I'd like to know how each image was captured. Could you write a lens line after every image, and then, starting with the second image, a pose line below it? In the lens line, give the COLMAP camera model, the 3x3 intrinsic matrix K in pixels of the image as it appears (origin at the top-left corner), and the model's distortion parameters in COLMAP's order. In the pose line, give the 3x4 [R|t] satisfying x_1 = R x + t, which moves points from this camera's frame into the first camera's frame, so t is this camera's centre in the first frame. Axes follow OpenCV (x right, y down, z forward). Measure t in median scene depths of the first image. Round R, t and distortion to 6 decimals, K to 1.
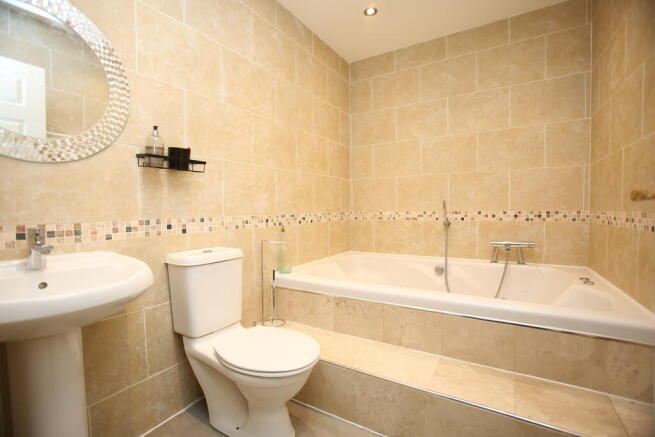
lens RADIAL K [[309.5, 0, 328.5], [0, 309.5, 216.9], [0, 0, 1]] dist [-0.039200, 0.014967]
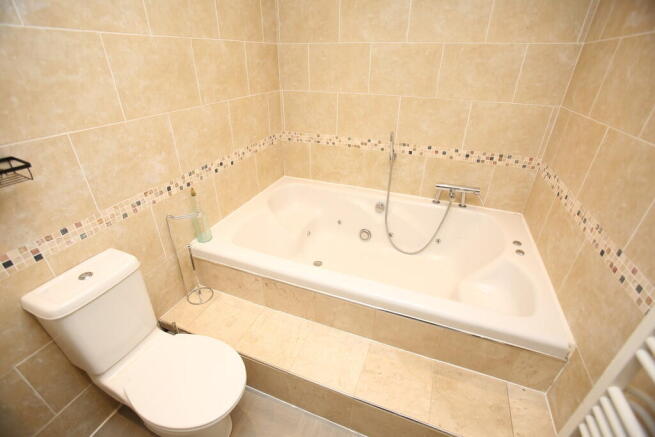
lens RADIAL K [[309.5, 0, 329.2], [0, 309.5, 218.3], [0, 0, 1]] dist [-0.039200, 0.014967]
pose [[0.984933, -0.064384, 0.160505, 0.062856], [-0.016648, 0.888504, 0.458568, -0.256492], [-0.172133, -0.454330, 0.874045, 0.212093]]
